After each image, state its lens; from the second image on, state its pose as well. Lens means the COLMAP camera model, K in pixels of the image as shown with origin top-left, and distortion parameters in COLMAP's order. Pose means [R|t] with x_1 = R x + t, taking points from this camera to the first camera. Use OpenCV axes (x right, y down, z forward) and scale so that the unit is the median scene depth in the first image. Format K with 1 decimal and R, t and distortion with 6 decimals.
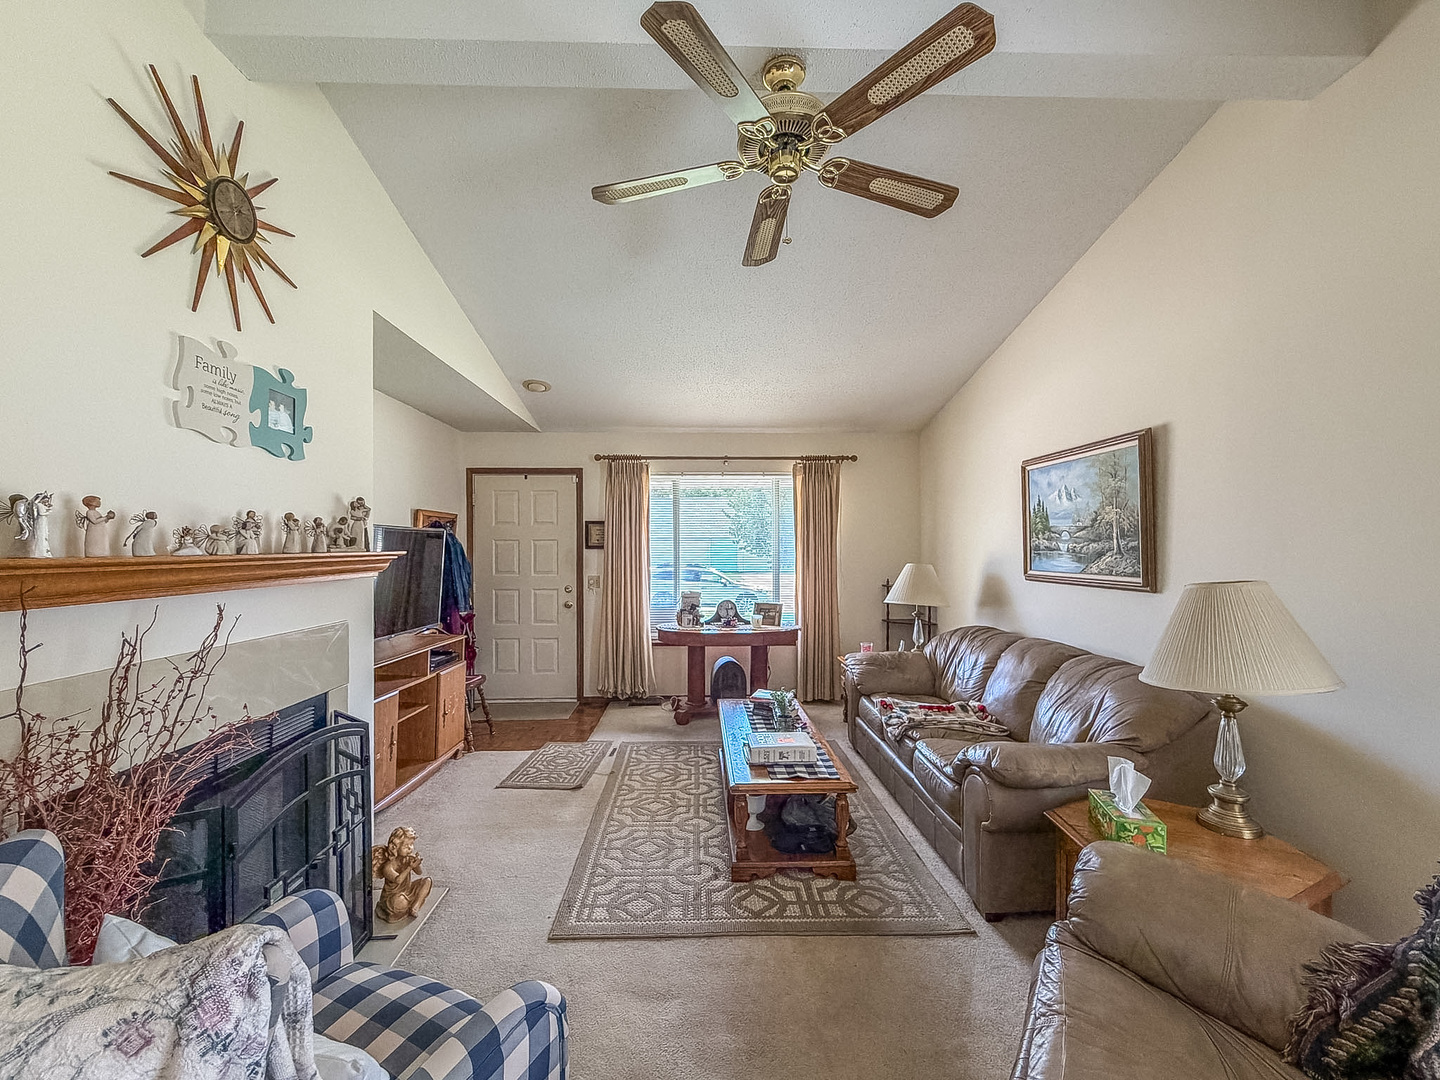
lens RADIAL K [[591.2, 0, 719.4], [0, 591.2, 545.1], [0, 0, 1]] dist [0.001171, 0.000110]
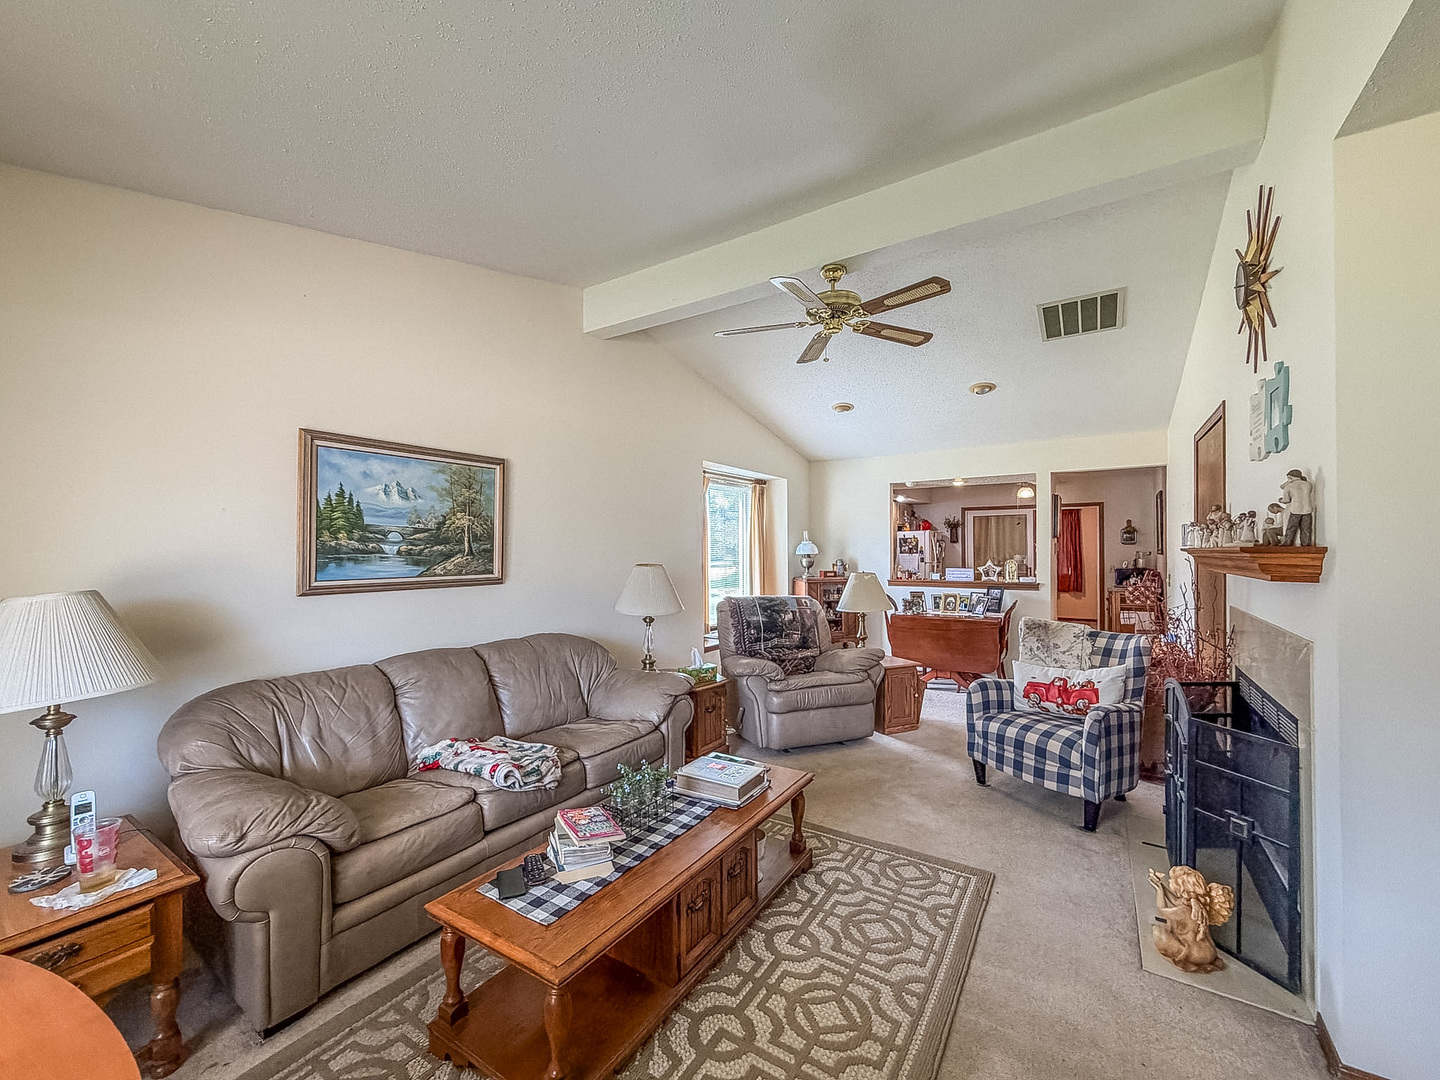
lens RADIAL K [[583.8, 0, 710.1], [0, 583.8, 543.3], [0, 0, 1]] dist [0.001216, 0.000074]
pose [[-0.810355, 0.013231, 0.585789, -0.337558], [0.004417, 0.999855, -0.016473, 0.011136], [-0.585922, -0.010761, -0.810296, 1.478132]]
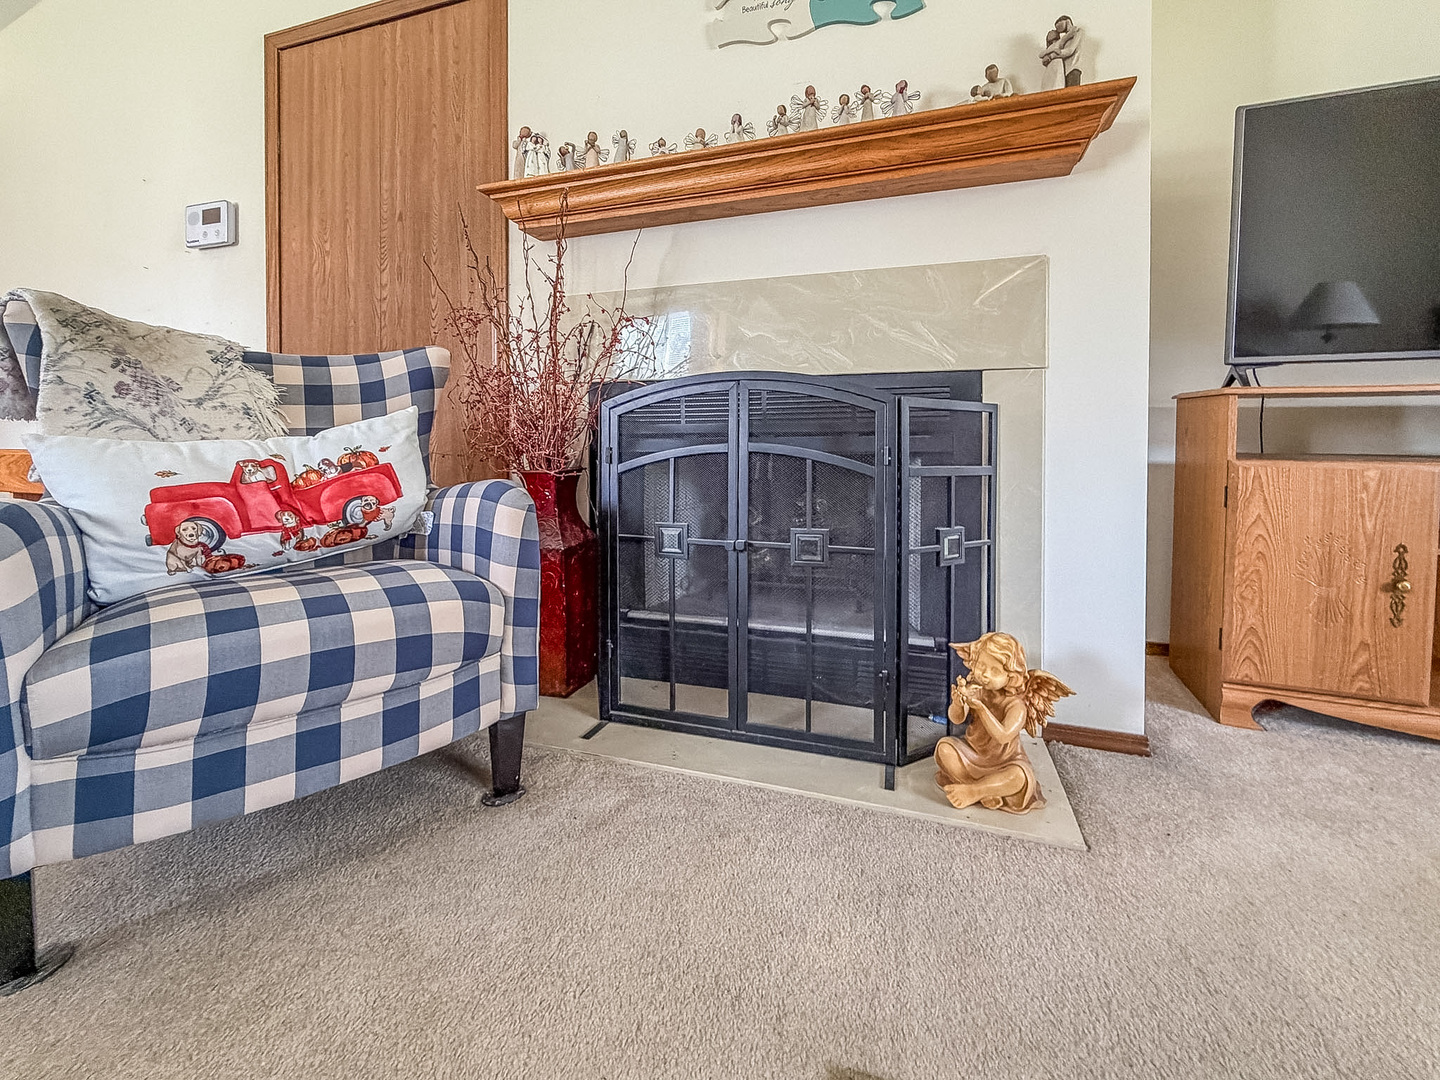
lens RADIAL K [[603.8, 0, 723.6], [0, 603.8, 453.1], [0, 0, 1]] dist [0.001420, 0.000064]
pose [[-0.343938, 0.016913, -0.938840, 0.010393], [0.005843, 0.999857, 0.015871, 0.223655], [0.938974, -0.000027, -0.343987, 0.673474]]
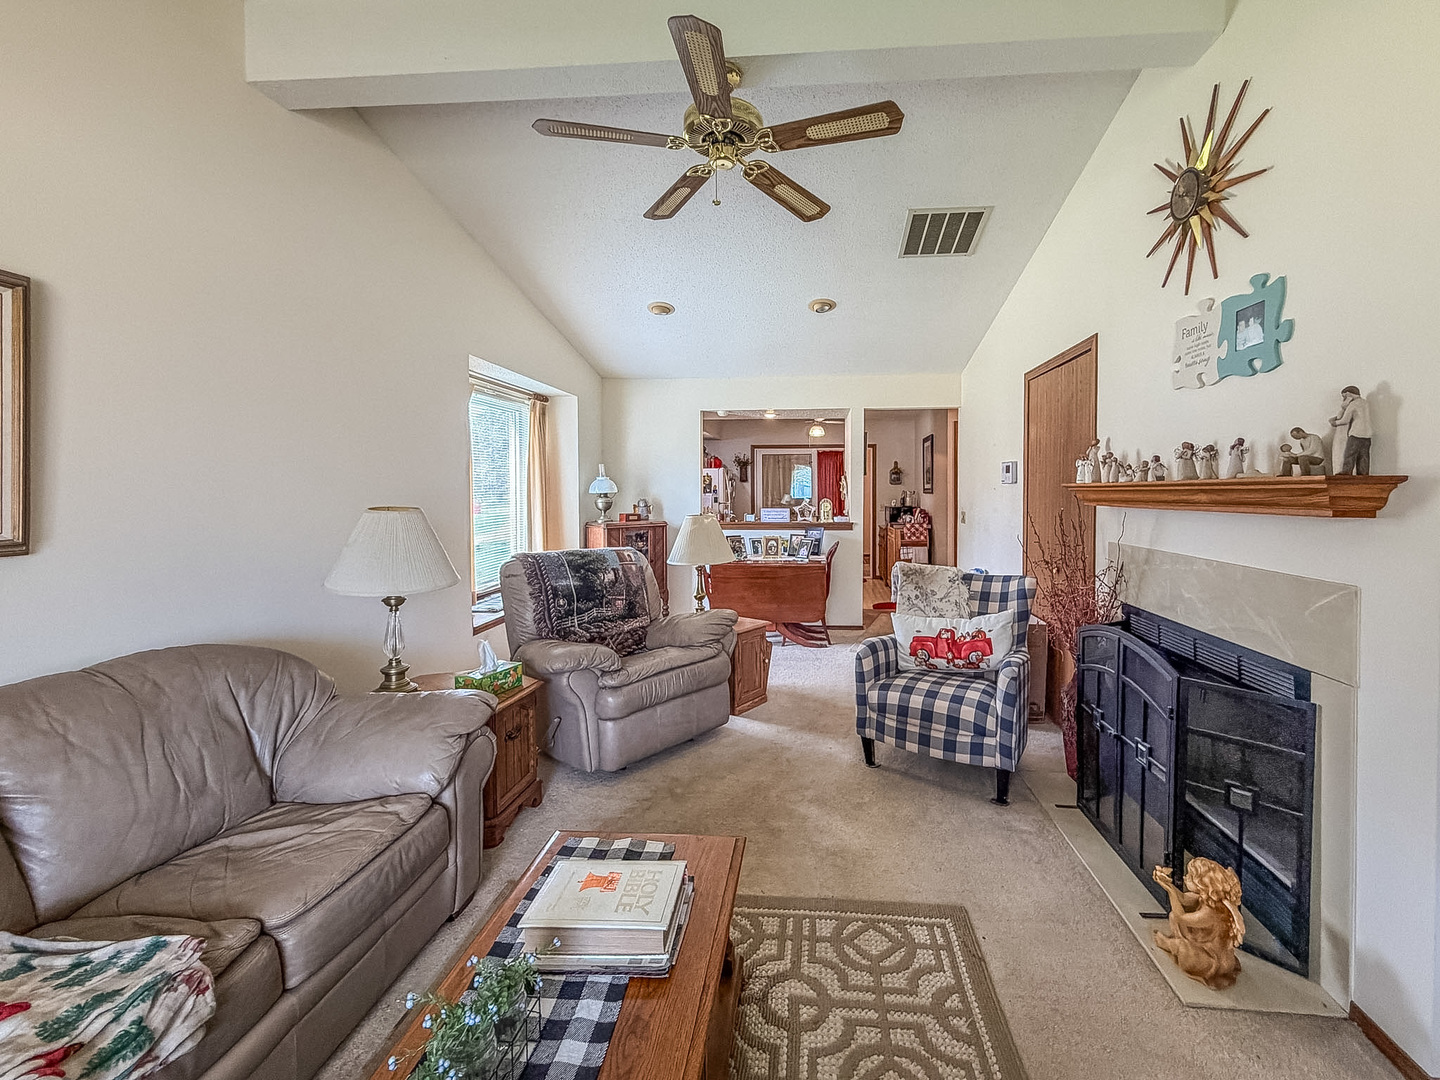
lens RADIAL K [[608.6, 0, 767.7], [0, 608.6, 500.8], [0, 0, 1]] dist [-0.000291, -0.000266]
pose [[-0.993426, 0.003645, 0.114417, -0.064614], [0.005180, 0.999900, 0.013129, 0.018483], [-0.114357, 0.013635, -0.993346, 1.259950]]
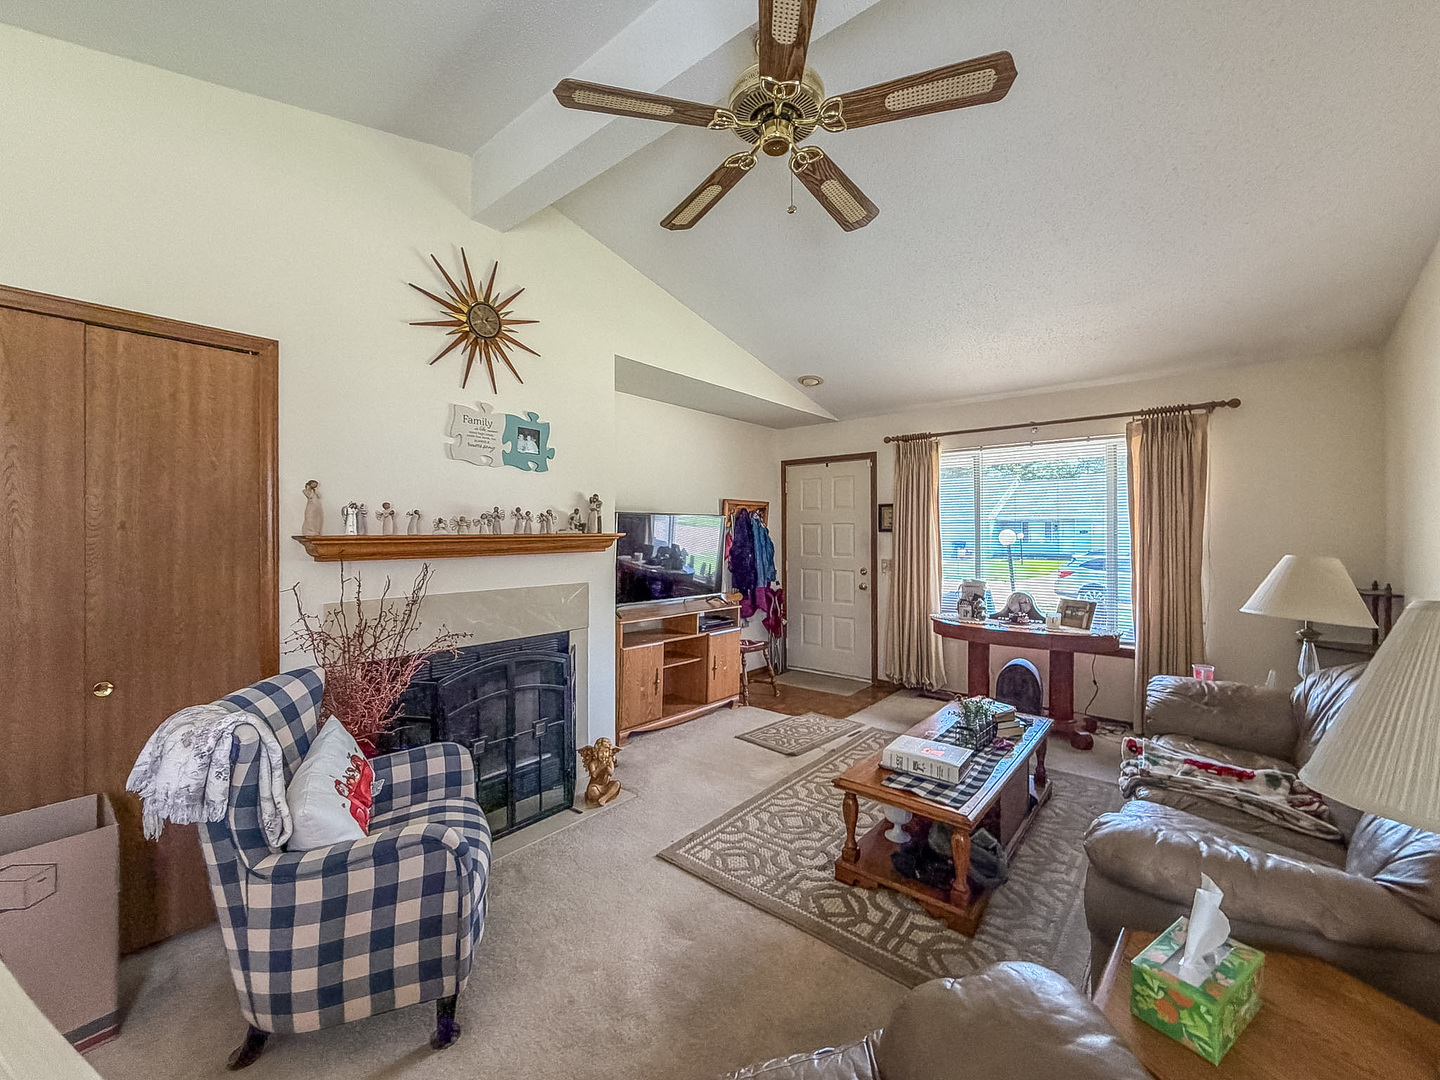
lens RADIAL K [[589.3, 0, 720.2], [0, 589.3, 530.0], [0, 0, 1]] dist [0.002477, -0.000150]
pose [[0.746654, -0.000792, -0.665212, 0.392355], [0.002277, 0.999996, 0.001366, 0.001630], [0.665209, -0.002534, 0.746653, 0.123823]]
